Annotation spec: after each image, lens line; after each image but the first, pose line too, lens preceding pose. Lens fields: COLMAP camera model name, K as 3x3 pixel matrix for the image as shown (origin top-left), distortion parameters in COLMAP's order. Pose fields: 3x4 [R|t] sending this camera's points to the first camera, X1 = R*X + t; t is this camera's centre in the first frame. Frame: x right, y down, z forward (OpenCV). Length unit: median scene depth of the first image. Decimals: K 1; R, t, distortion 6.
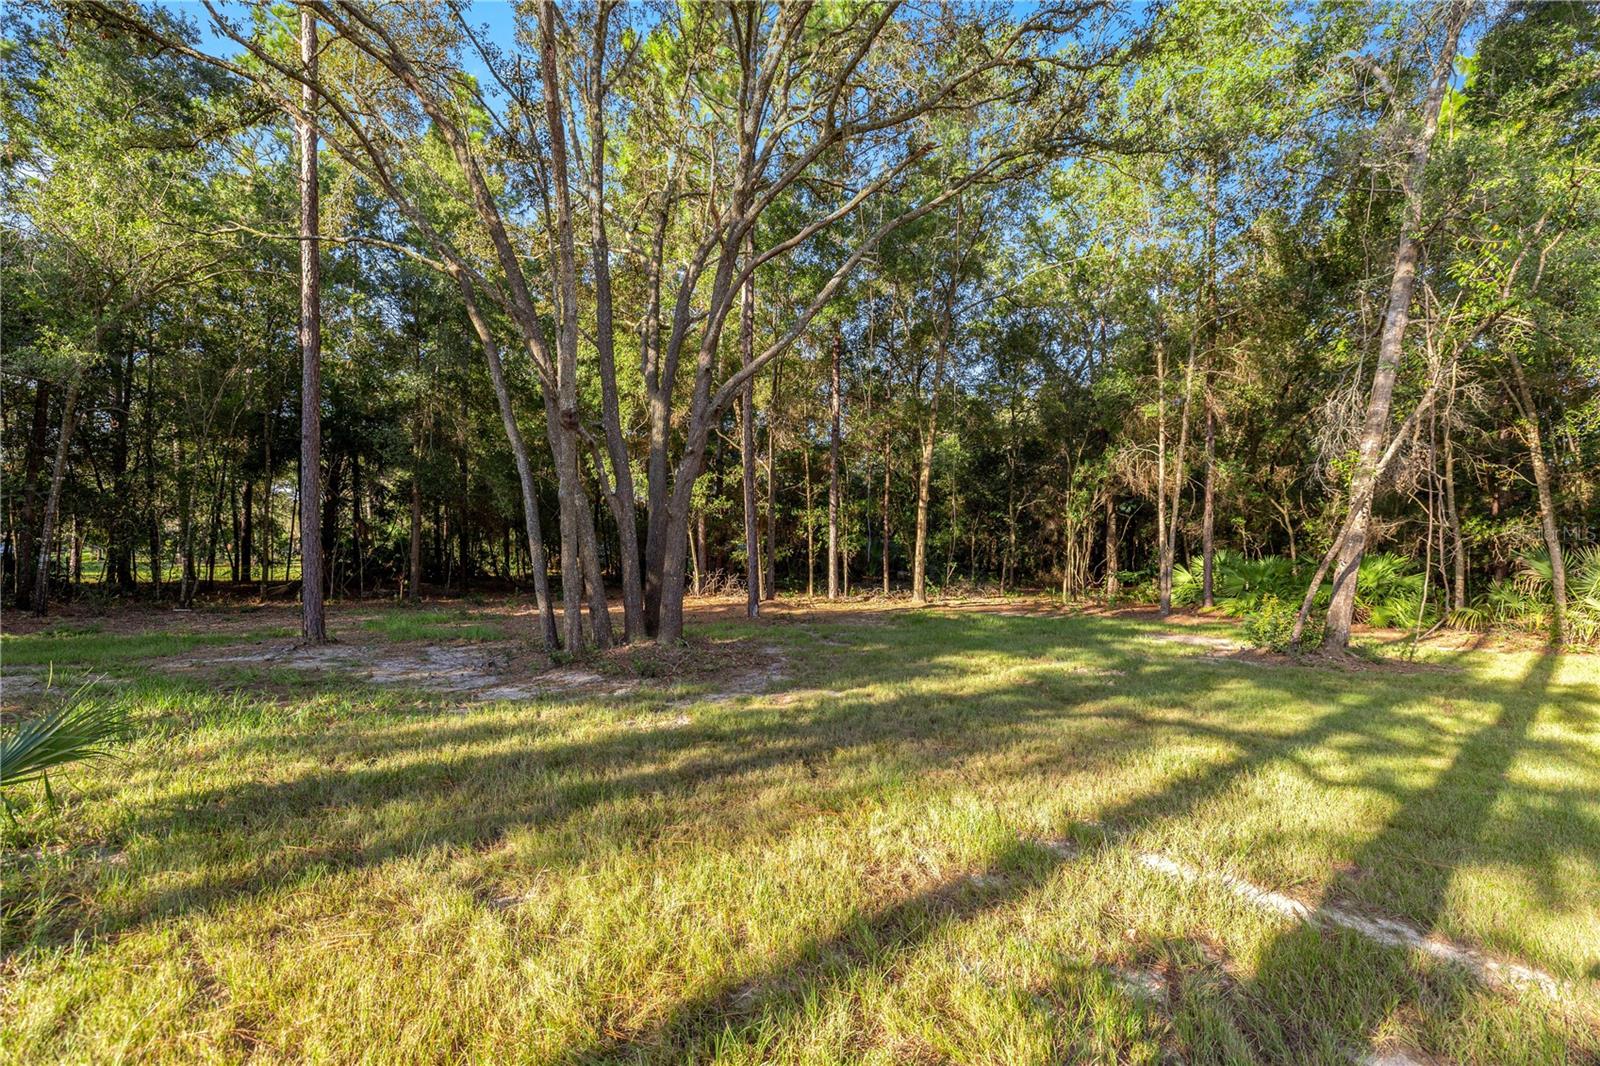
lens RADIAL K [[676.4, 0, 808.0], [0, 676.4, 552.9], [0, 0, 1]] dist [-0.000016, 0.000060]
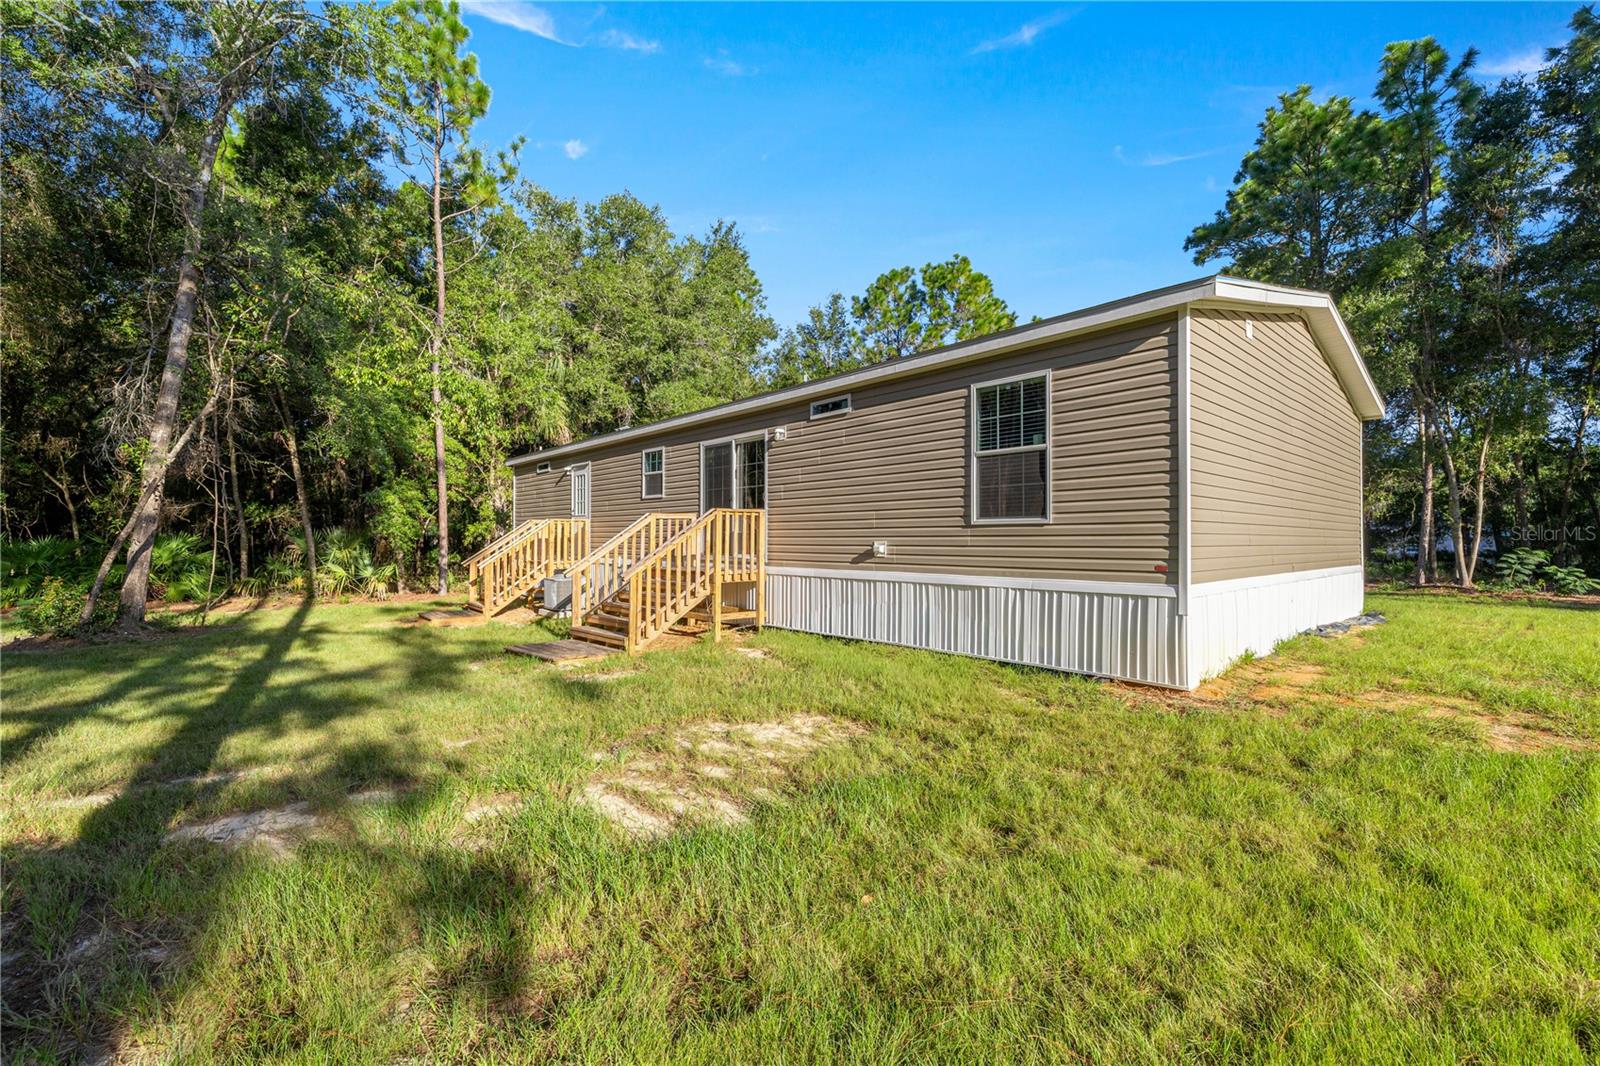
lens RADIAL K [[676.4, 0, 802.1], [0, 676.4, 547.8], [0, 0, 1]] dist [-0.000016, 0.000060]
pose [[0.122617, -0.026930, 0.992089, -0.128028], [0.002579, 0.999637, 0.026816, -0.002113], [-0.992451, -0.000729, 0.122642, -0.159169]]
